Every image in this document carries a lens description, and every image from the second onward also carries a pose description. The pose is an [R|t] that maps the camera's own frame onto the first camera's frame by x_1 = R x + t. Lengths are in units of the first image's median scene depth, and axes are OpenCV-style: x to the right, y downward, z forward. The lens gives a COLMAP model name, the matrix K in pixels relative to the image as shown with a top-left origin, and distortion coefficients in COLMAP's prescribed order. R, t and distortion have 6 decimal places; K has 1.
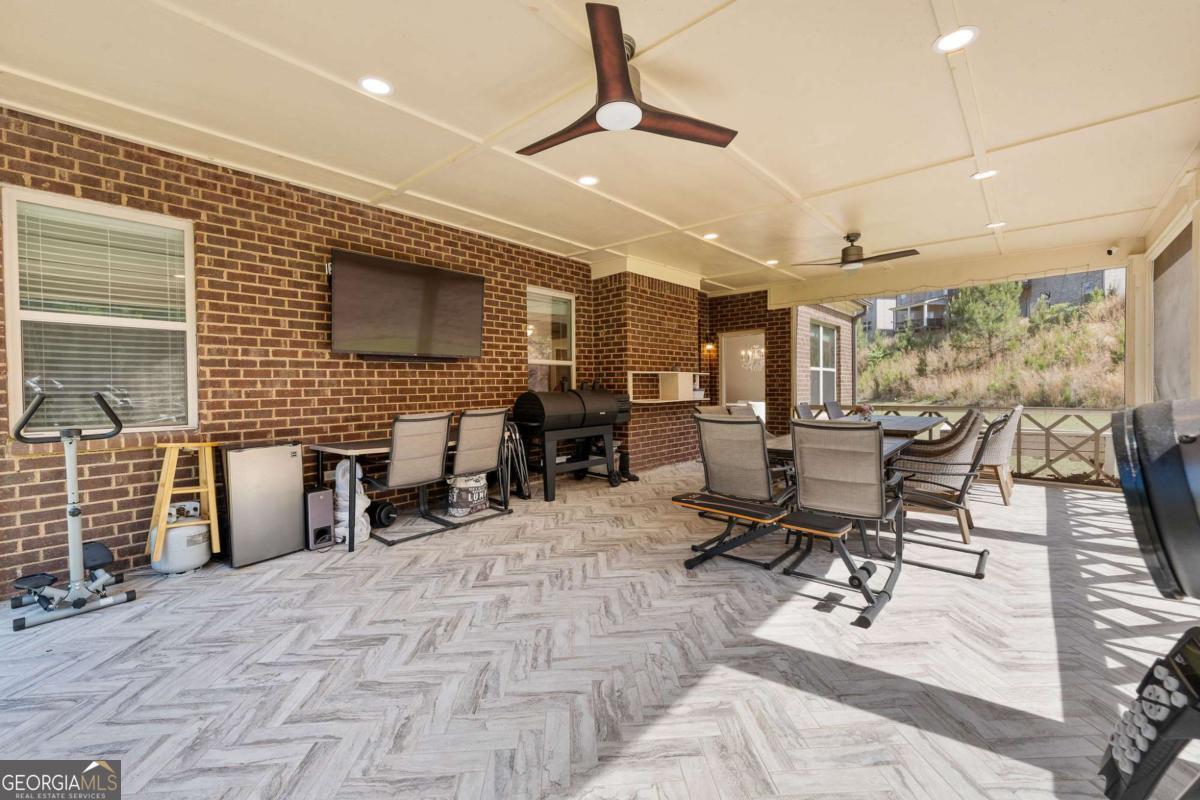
lens RADIAL K [[491.1, 0, 605.9], [0, 491.1, 396.2], [0, 0, 1]] dist [0.002200, -0.001146]
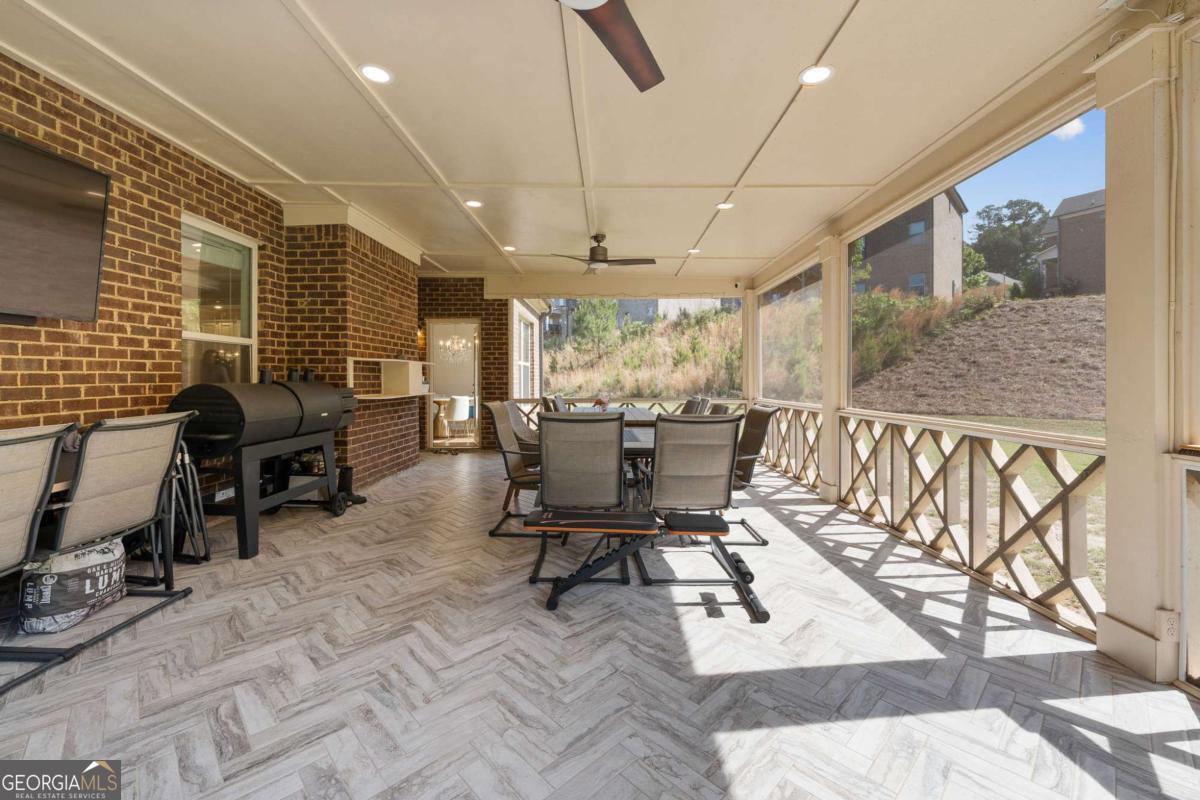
lens RADIAL K [[491.1, 0, 602.5], [0, 491.1, 378.9], [0, 0, 1]] dist [0.002200, -0.001146]
pose [[0.758475, 0.011836, 0.651594, -0.171252], [0.002902, 0.999764, -0.021539, -0.000287], [-0.651695, 0.018228, 0.758262, 0.206582]]
